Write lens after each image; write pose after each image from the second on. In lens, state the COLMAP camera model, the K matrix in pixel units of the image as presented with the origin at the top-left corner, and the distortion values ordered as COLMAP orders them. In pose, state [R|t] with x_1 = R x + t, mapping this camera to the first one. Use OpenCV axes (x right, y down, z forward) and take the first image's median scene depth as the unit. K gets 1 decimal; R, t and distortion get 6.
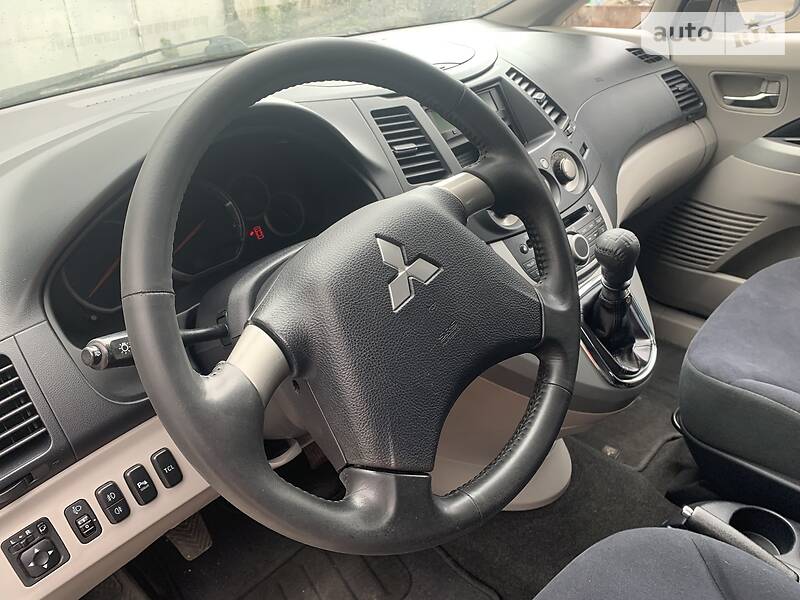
lens RADIAL K [[603.2, 0, 398.6], [0, 603.2, 295.9], [0, 0, 1]] dist [0.018558, -0.029373]
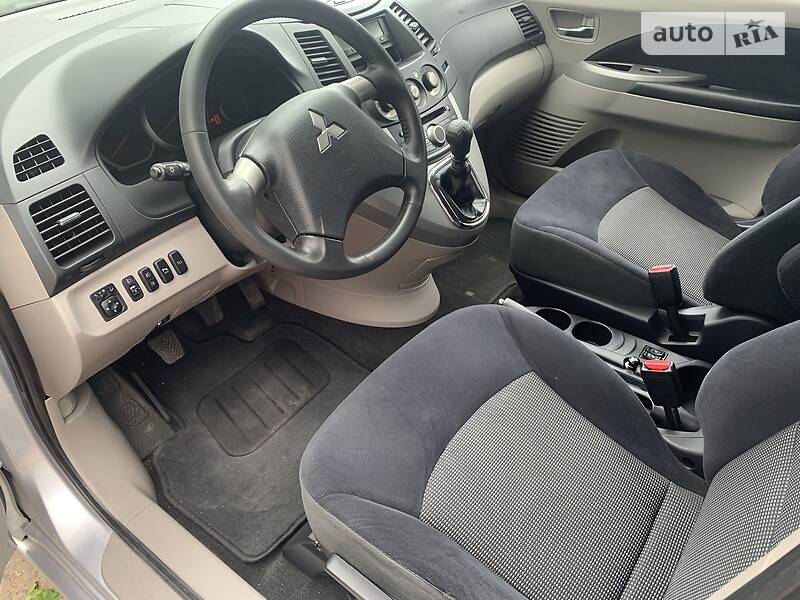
lens RADIAL K [[603.2, 0, 398.8], [0, 603.2, 295.7], [0, 0, 1]] dist [0.018558, -0.029373]
pose [[0.987657, -0.029988, 0.153735, -0.039070], [0.010459, 0.991938, 0.126294, 0.130858], [-0.156283, -0.123127, 0.980008, -0.510430]]
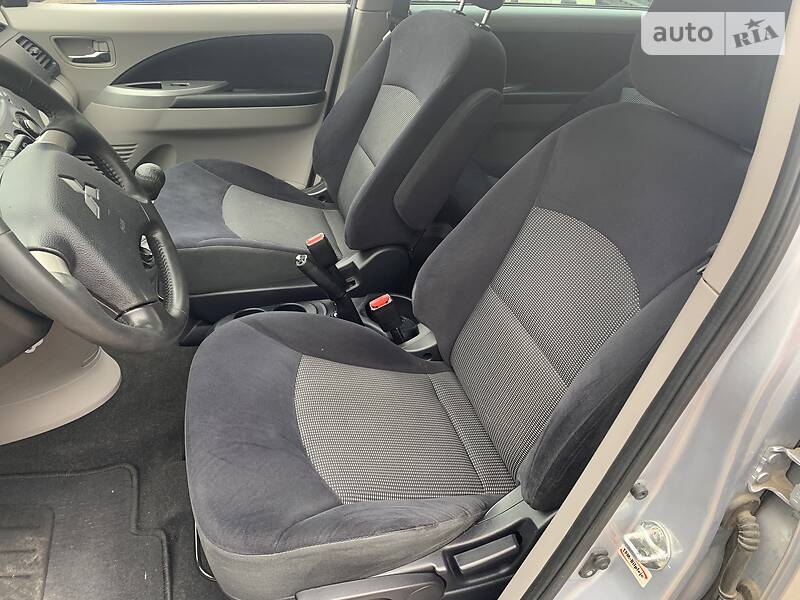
lens RADIAL K [[603.2, 0, 398.2], [0, 603.2, 300.7], [0, 0, 1]] dist [0.018558, -0.029373]
pose [[0.457101, -0.390491, 0.799109, -0.568778], [0.319627, 0.910565, 0.262124, 0.034349], [-0.829998, 0.135600, 0.541032, -0.281930]]
